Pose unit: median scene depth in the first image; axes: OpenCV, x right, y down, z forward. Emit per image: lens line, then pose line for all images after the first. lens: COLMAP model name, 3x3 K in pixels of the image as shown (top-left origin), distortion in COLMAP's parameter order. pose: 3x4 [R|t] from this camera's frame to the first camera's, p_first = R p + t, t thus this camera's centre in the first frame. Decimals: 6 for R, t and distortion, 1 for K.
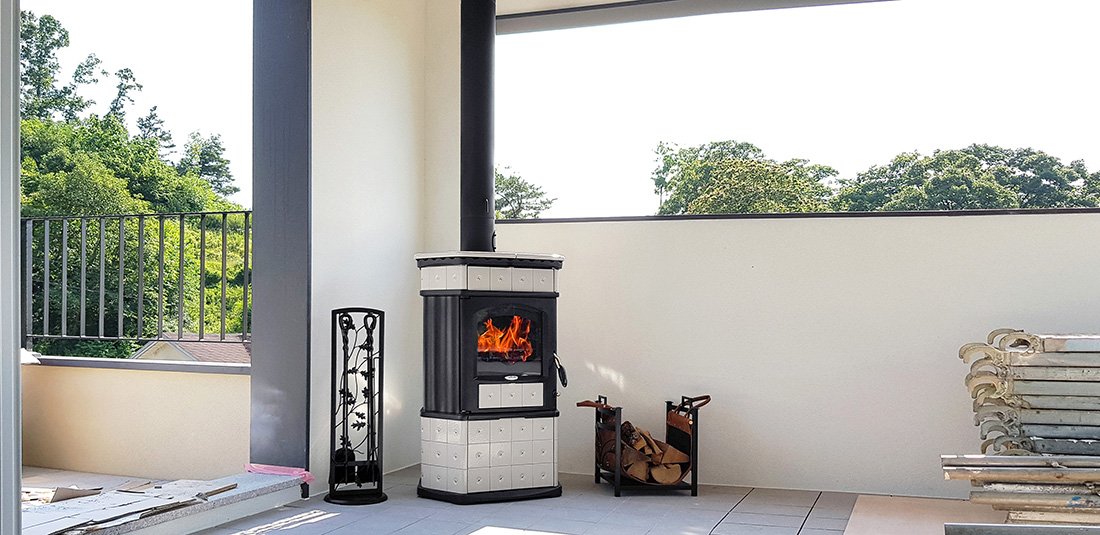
lens RADIAL K [[915.3, 0, 604.3], [0, 915.3, 316.0], [0, 0, 1]] dist [-0.003890, -0.016623]
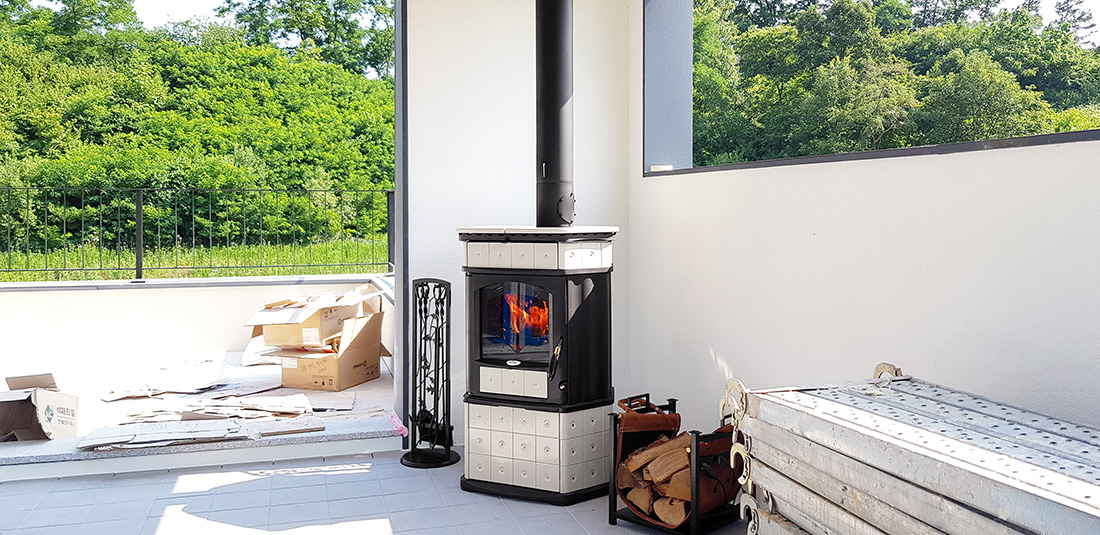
lens RADIAL K [[934.1, 0, 552.6], [0, 934.1, 213.2], [0, 0, 1]] dist [0.002684, -0.003227]
pose [[0.556129, -0.008864, -0.831049, 0.698753], [0.014383, 0.999896, -0.001039, -0.080606], [0.830971, -0.011375, 0.556199, 0.514802]]
